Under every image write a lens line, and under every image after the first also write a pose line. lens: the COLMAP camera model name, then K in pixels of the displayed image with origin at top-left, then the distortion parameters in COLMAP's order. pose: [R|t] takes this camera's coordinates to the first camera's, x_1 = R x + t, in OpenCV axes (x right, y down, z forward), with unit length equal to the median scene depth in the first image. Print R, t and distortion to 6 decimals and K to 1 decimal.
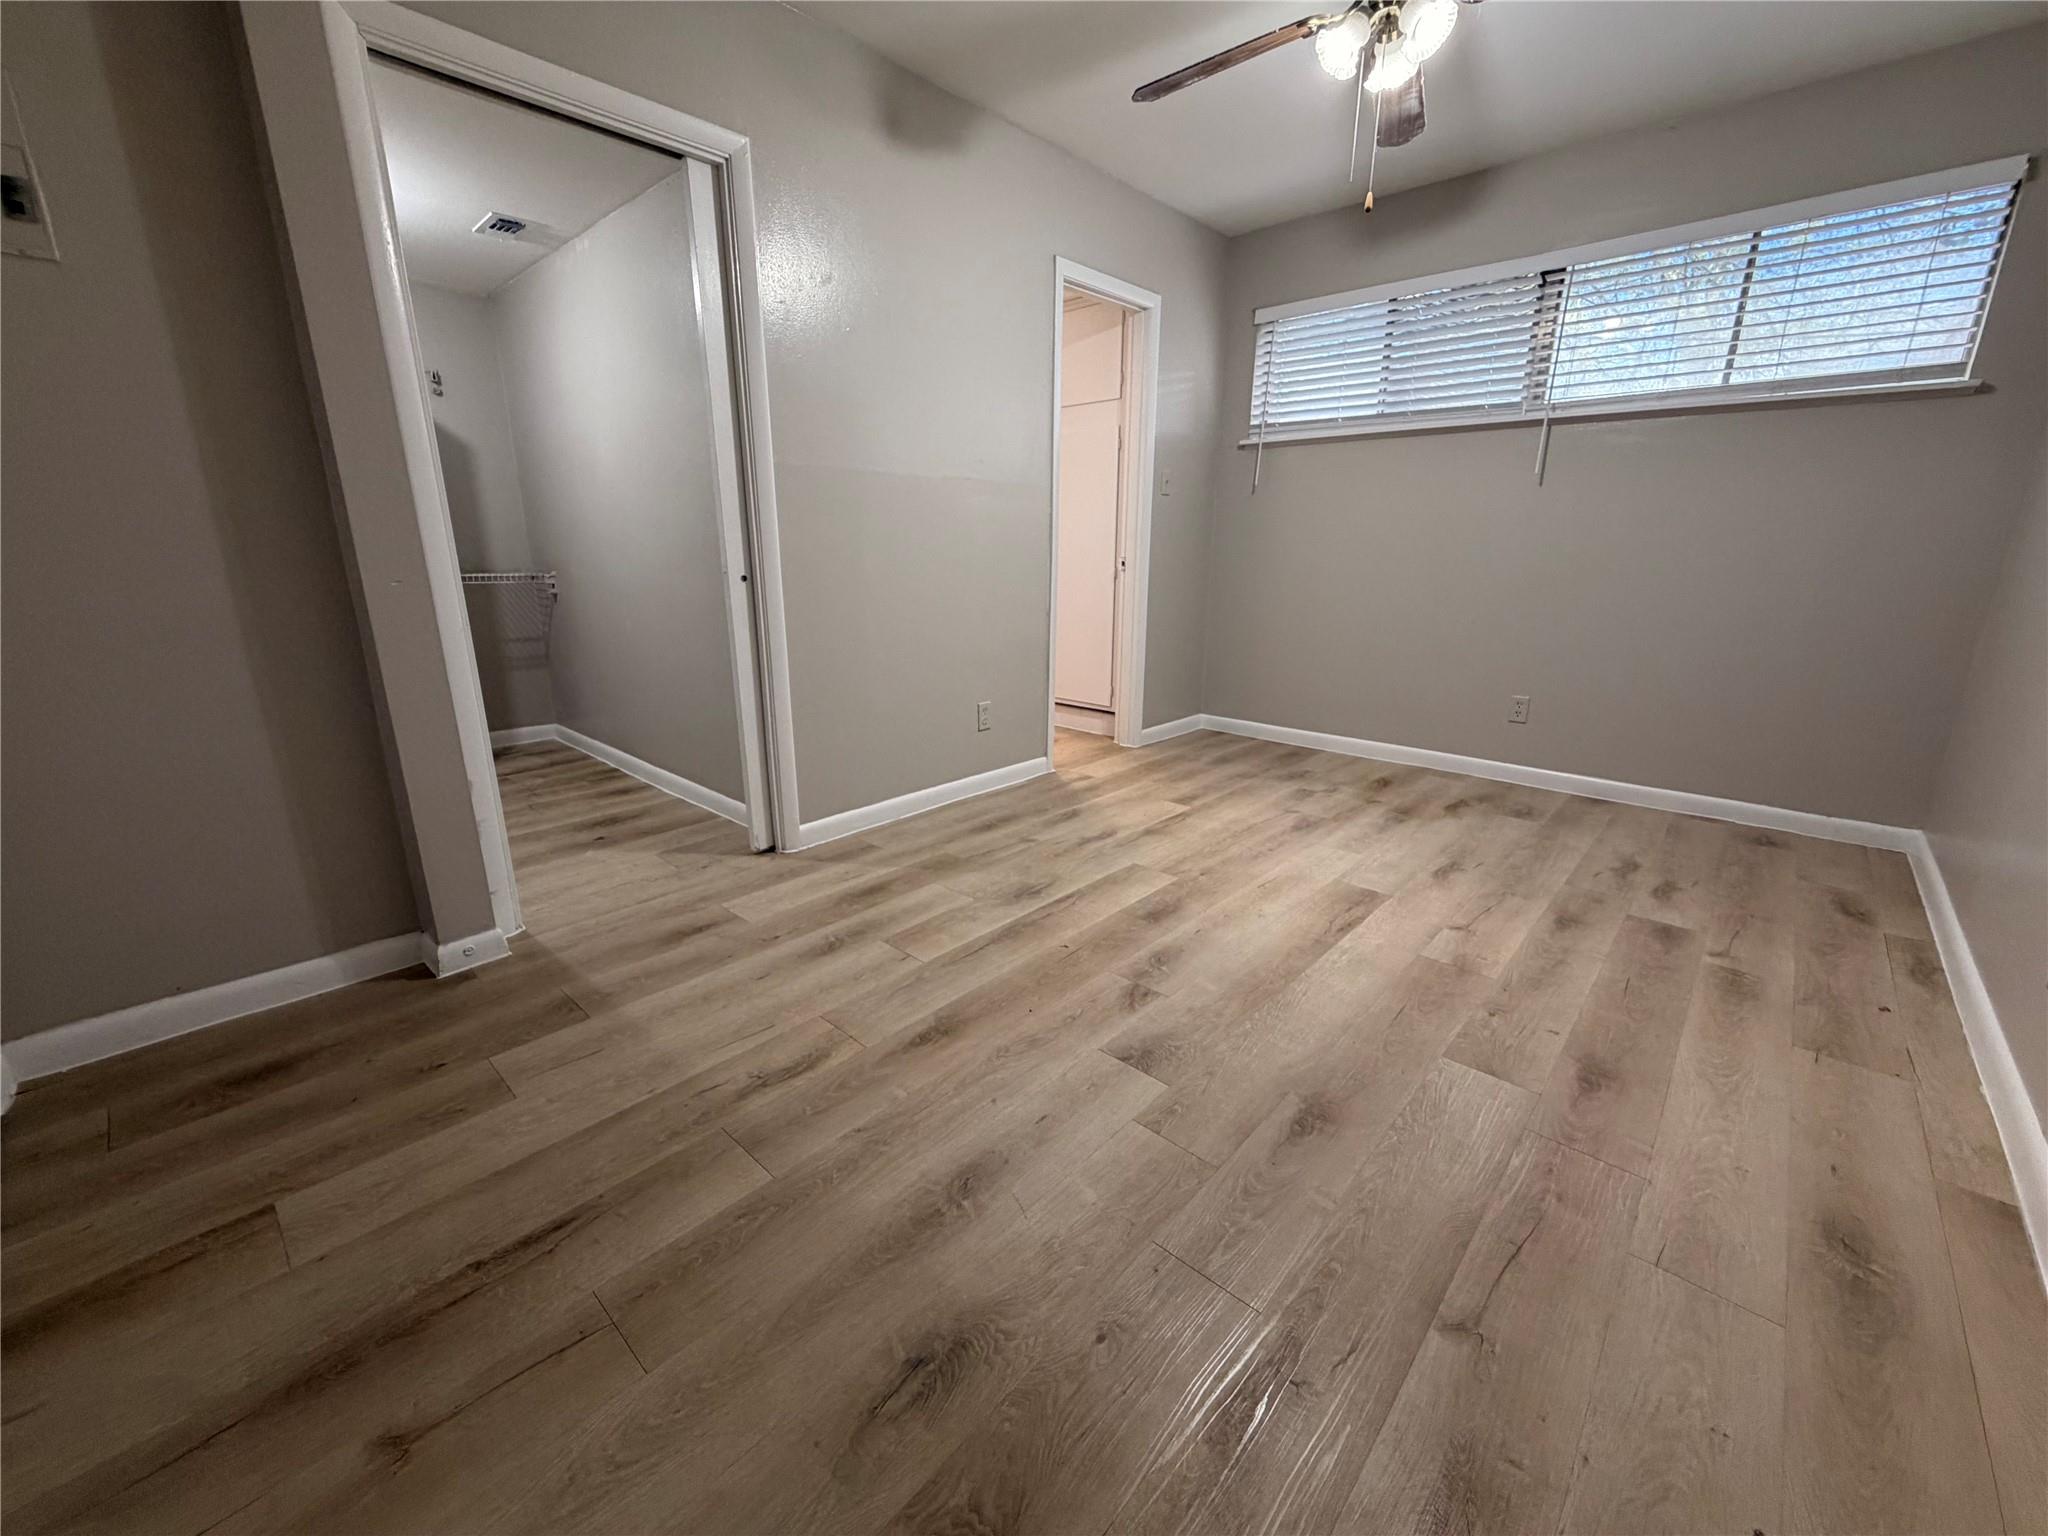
lens RADIAL K [[817.3, 0, 1023.7], [0, 817.3, 764.1], [0, 0, 1]] dist [-0.000498, -0.000135]
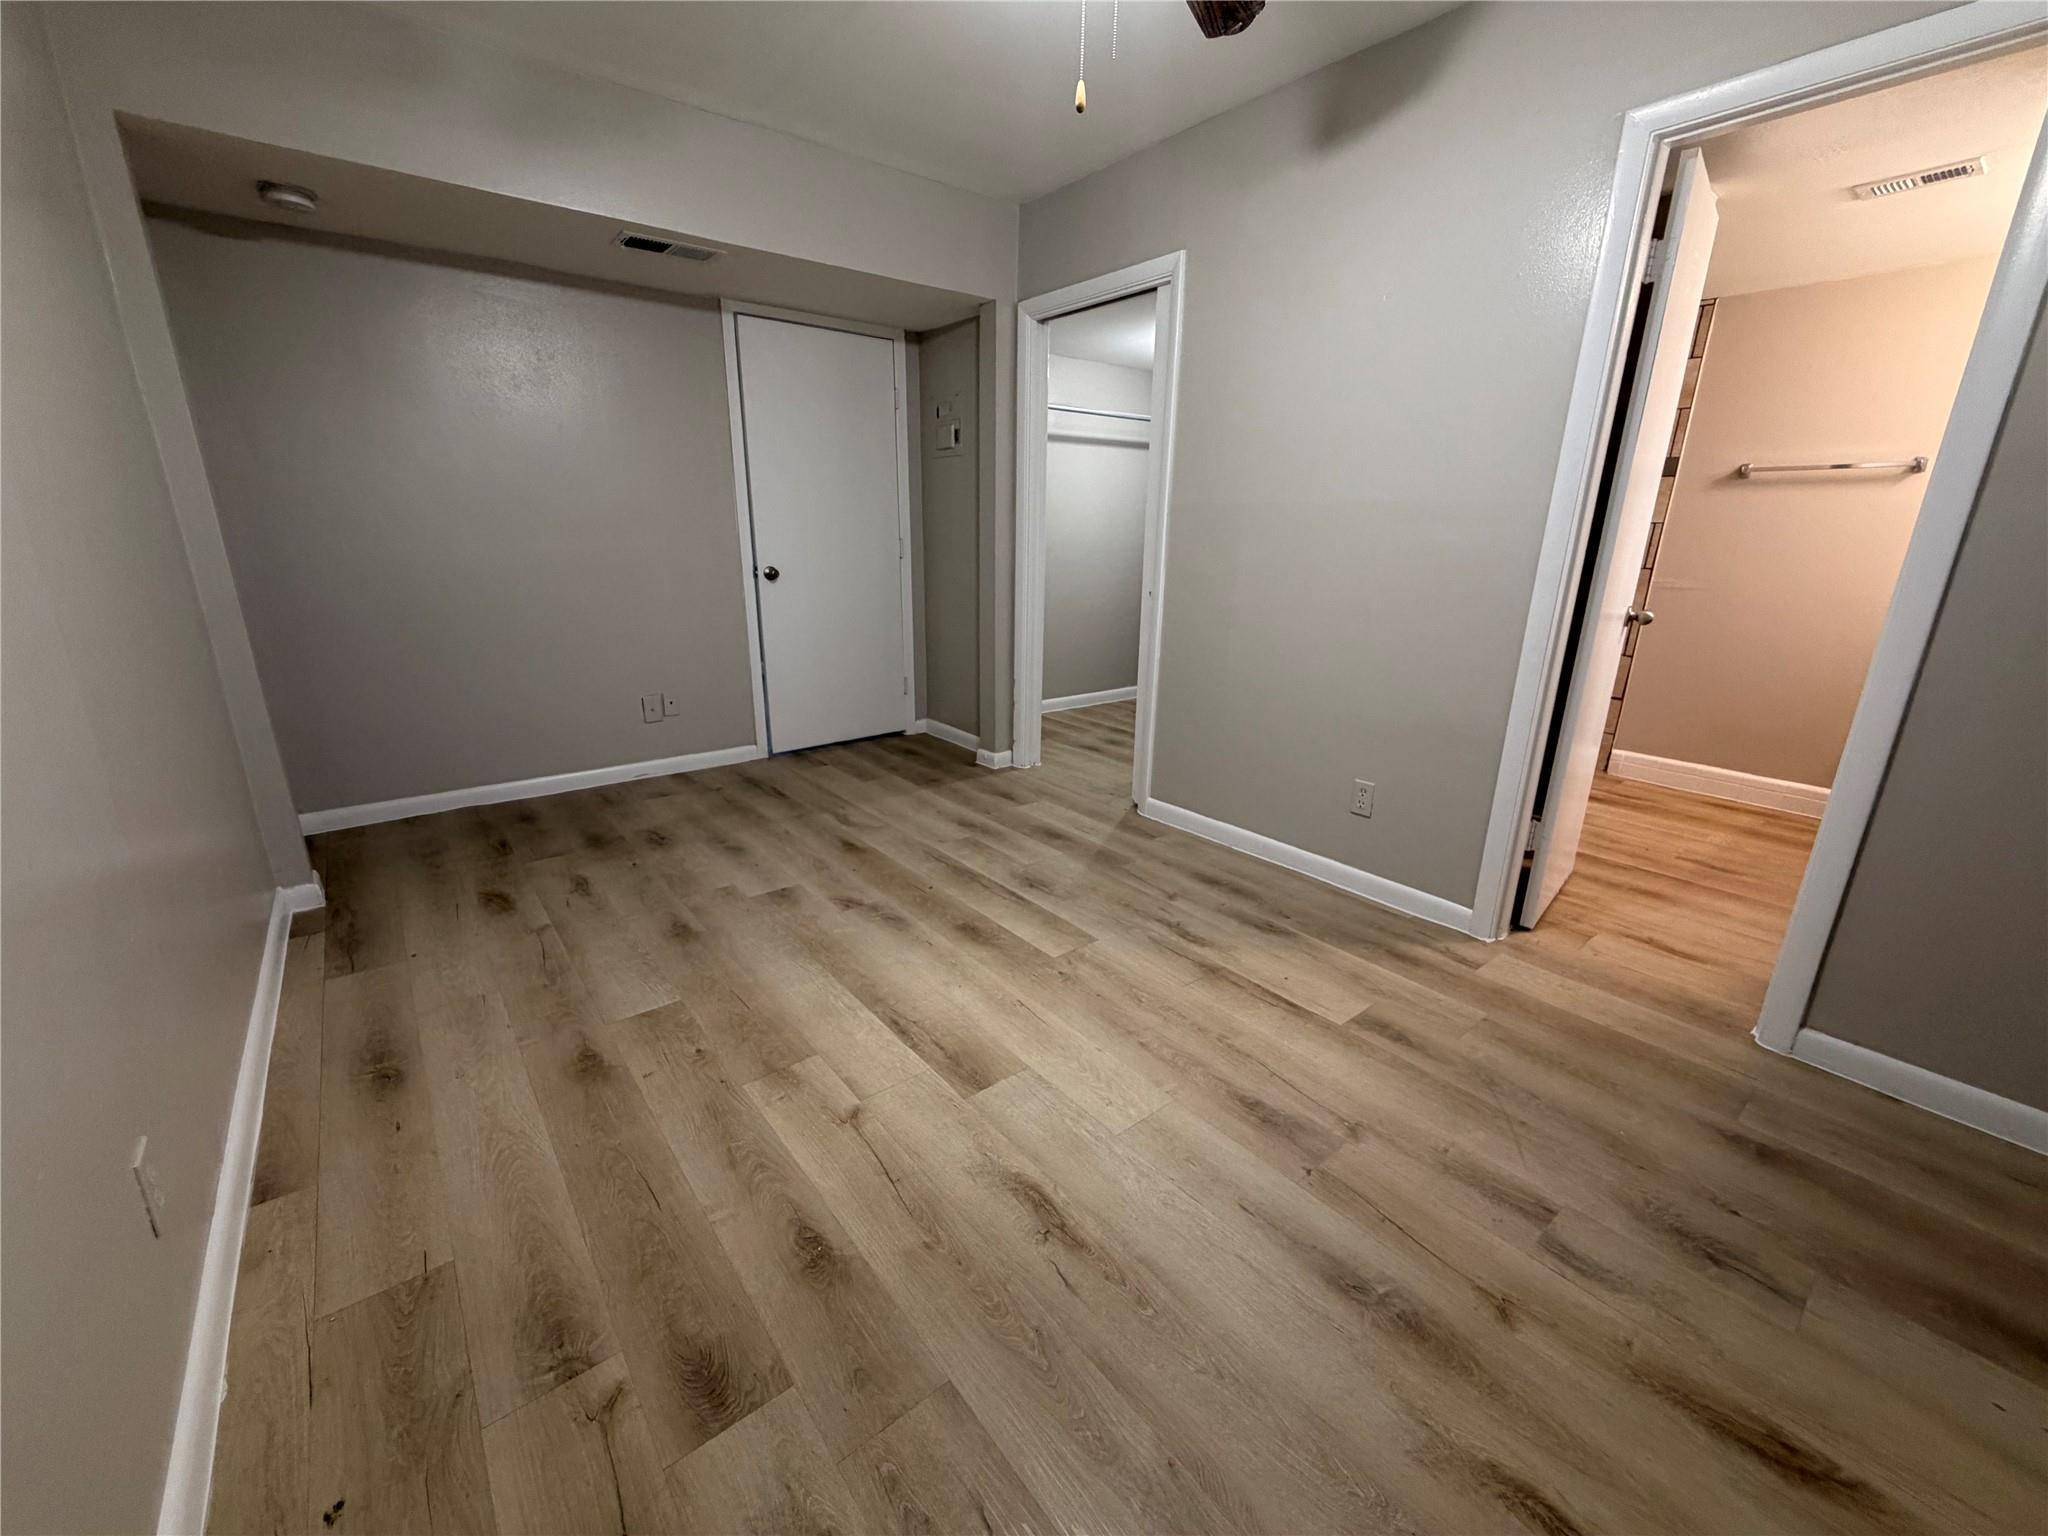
lens RADIAL K [[817.3, 0, 1019.3], [0, 817.3, 771.8], [0, 0, 1]] dist [-0.000498, -0.000135]
pose [[-0.152346, 0.281055, -0.947523, 1.099050], [-0.275269, 0.908711, 0.313801, -0.352408], [0.949220, 0.308630, -0.061073, 1.059900]]
